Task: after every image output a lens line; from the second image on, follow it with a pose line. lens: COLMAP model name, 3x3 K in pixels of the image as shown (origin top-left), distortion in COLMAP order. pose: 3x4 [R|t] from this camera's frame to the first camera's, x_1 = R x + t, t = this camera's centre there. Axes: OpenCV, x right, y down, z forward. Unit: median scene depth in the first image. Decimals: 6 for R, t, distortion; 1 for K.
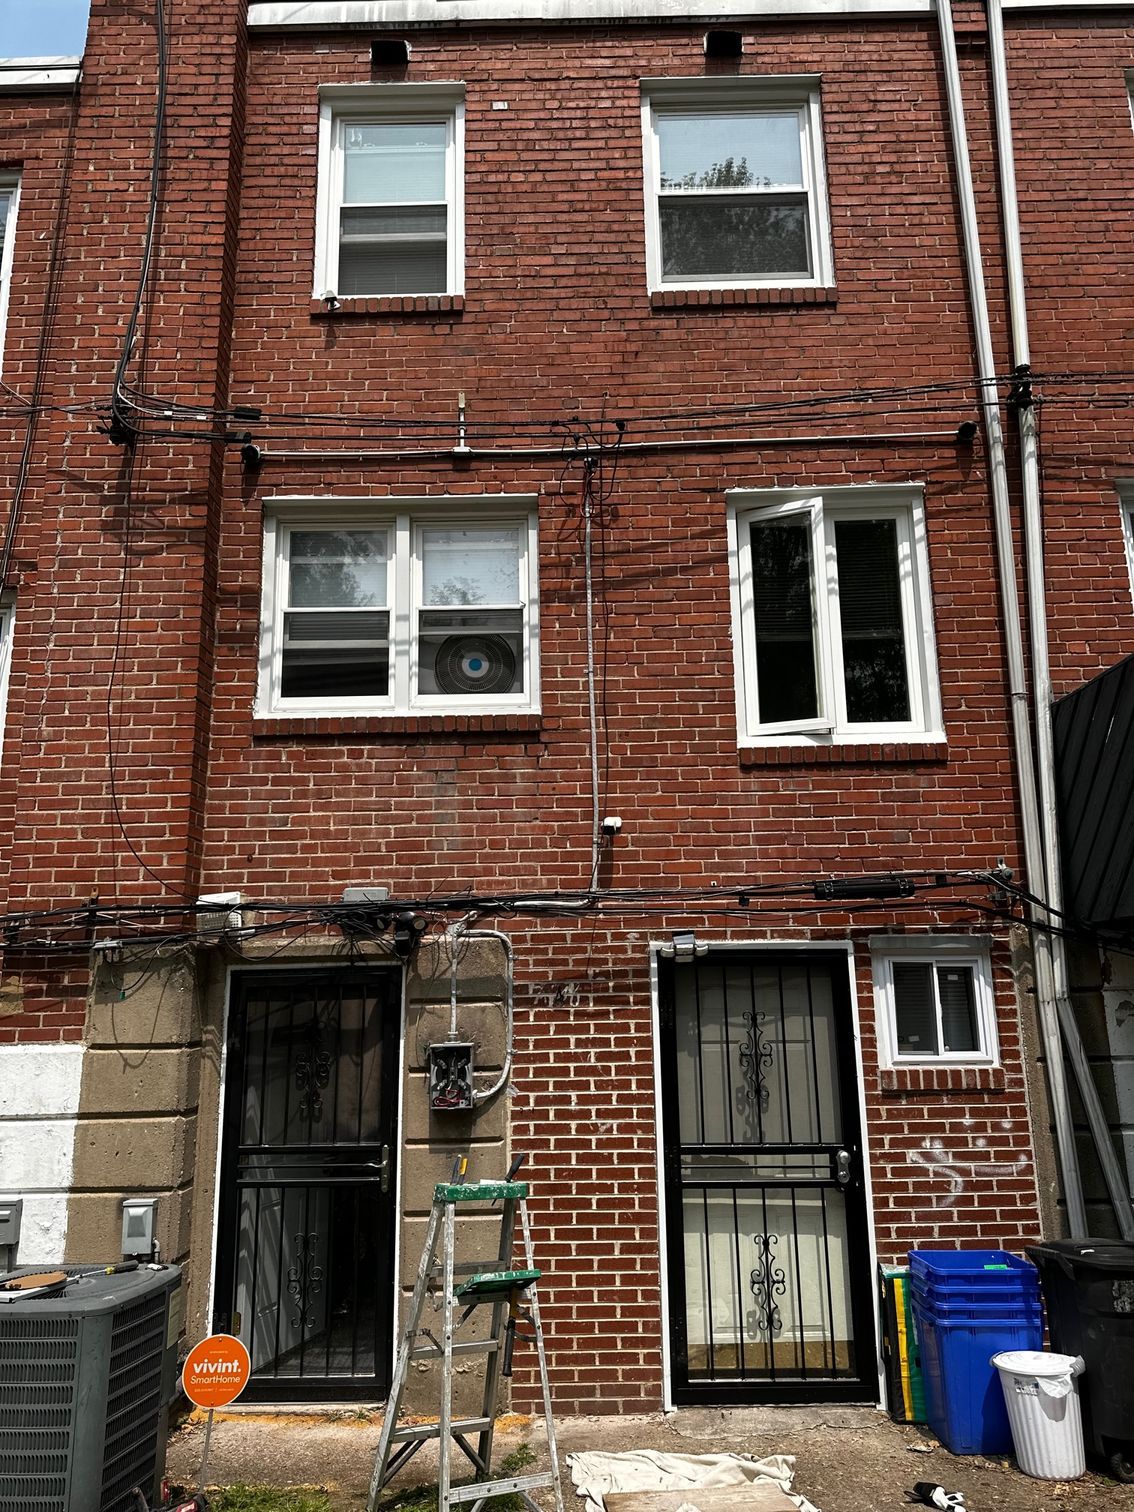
lens RADIAL K [[1051.5, 0, 577.8], [0, 1051.5, 758.7], [0, 0, 1]] dist [0.111182, -0.152156]
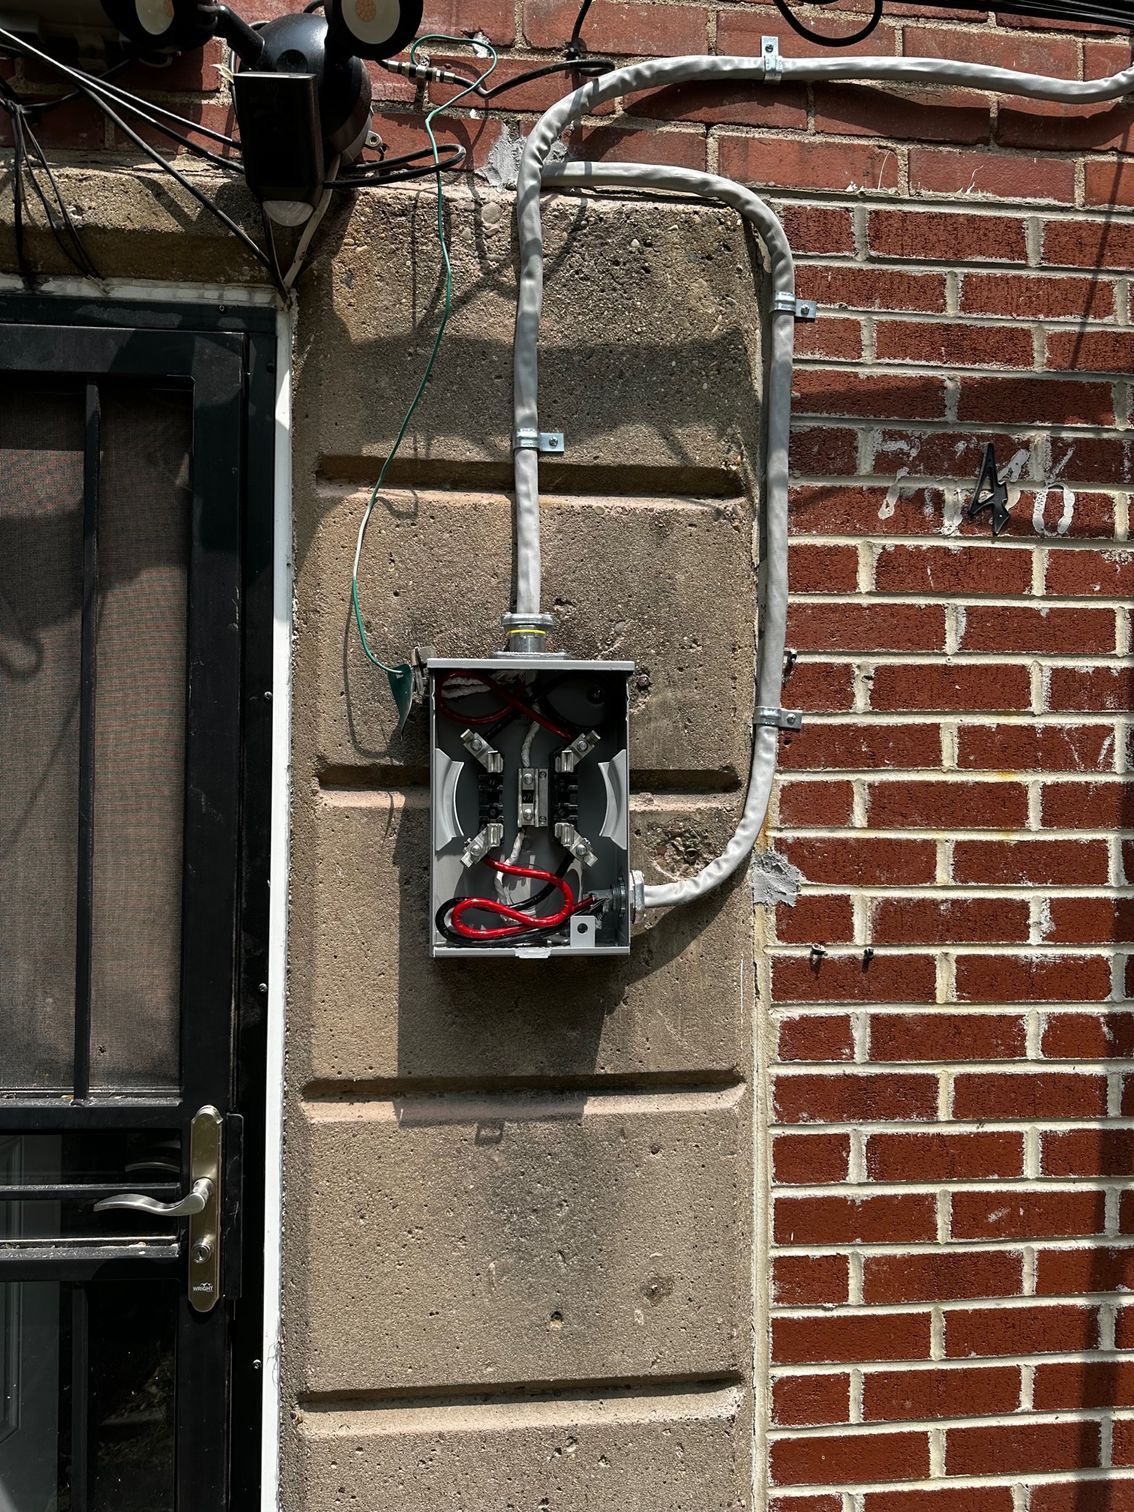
lens RADIAL K [[1051.5, 0, 577.8], [0, 1051.5, 758.7], [0, 0, 1]] dist [0.111182, -0.152156]
pose [[0.991356, 0.031097, 0.127464, -0.134845], [-0.058235, 0.974856, 0.215093, 0.241271], [-0.117571, -0.220657, 0.968240, 0.790624]]
